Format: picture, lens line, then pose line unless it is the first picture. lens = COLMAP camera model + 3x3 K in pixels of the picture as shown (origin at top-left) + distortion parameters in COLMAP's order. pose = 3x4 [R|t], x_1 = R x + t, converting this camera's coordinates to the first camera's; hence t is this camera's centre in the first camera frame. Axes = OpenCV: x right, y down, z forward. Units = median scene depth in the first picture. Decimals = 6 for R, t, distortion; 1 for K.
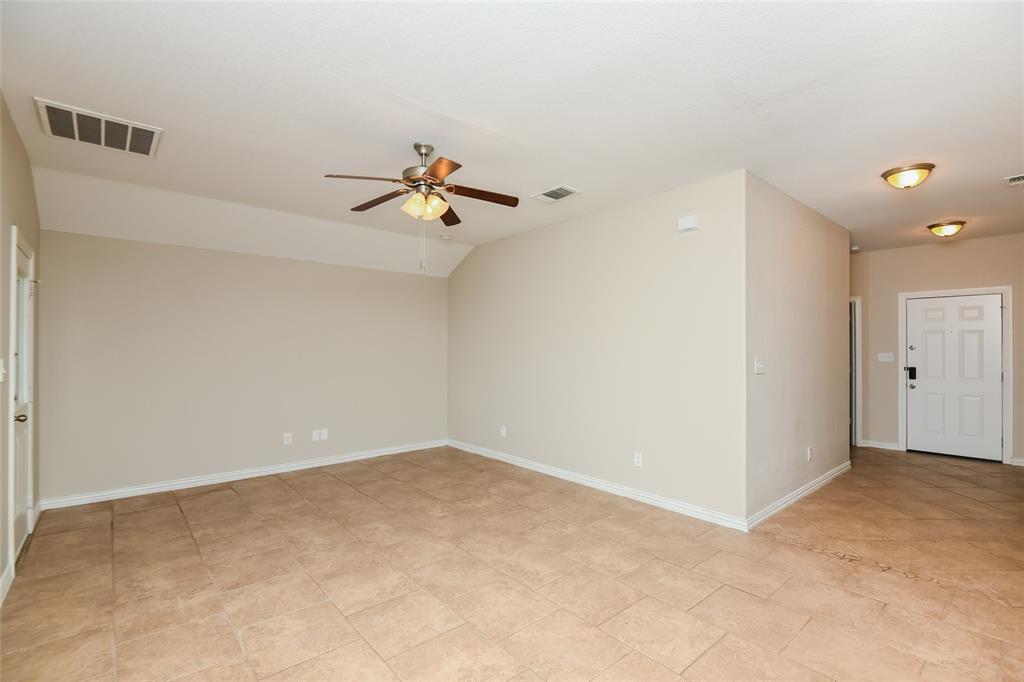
lens RADIAL K [[461.6, 0, 512.7], [0, 461.6, 343.1], [0, 0, 1]] dist [0.024675, -0.010999]
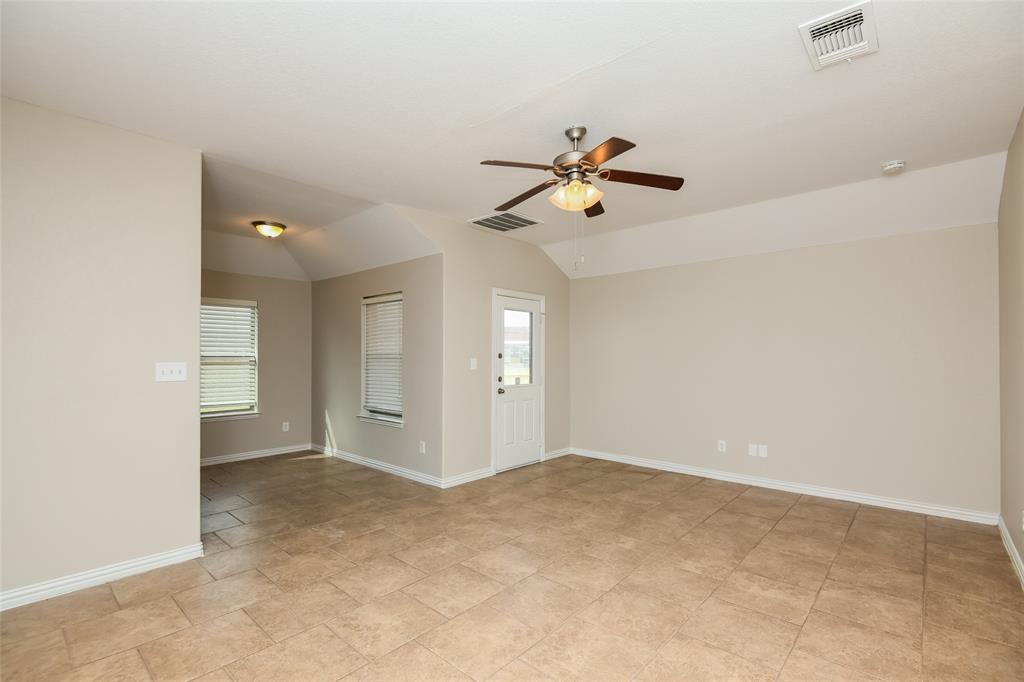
lens RADIAL K [[461.6, 0, 510.2], [0, 461.6, 349.6], [0, 0, 1]] dist [0.024675, -0.010999]
pose [[0.128010, -0.014613, -0.991665, 0.551977], [0.014552, 0.999811, -0.012854, 0.018442], [0.991666, -0.012785, 0.128198, 0.601110]]
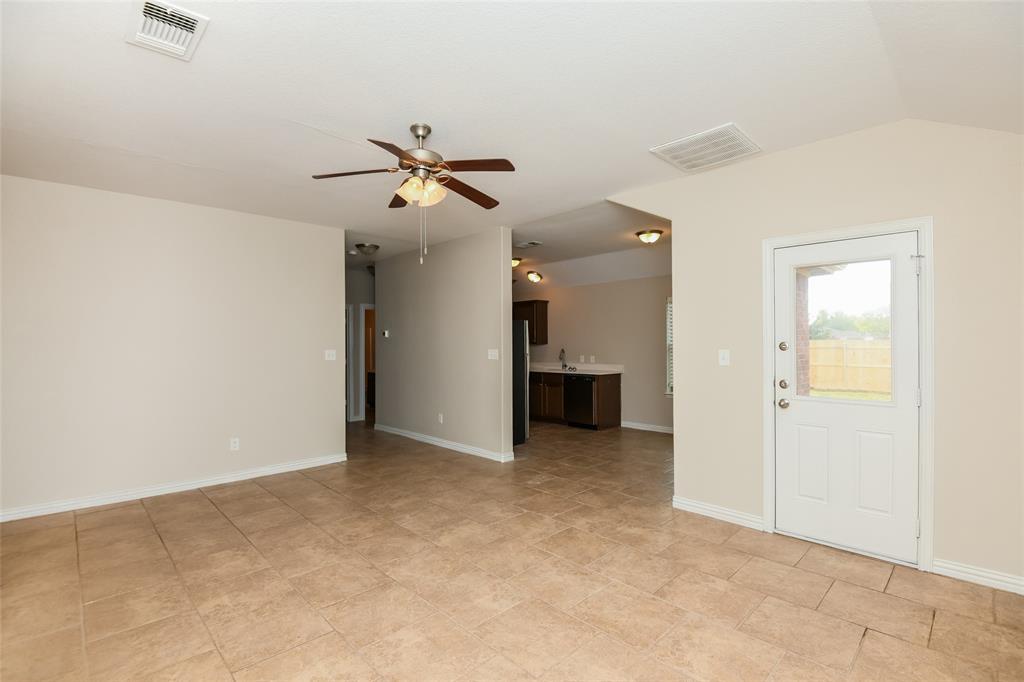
lens RADIAL K [[461.6, 0, 512.4], [0, 461.6, 343.8], [0, 0, 1]] dist [0.024675, -0.010999]
pose [[-0.997792, 0.008913, -0.065816, -0.250881], [0.009848, 0.999855, -0.013897, 0.020563], [0.065682, -0.014514, -0.997735, 1.550427]]
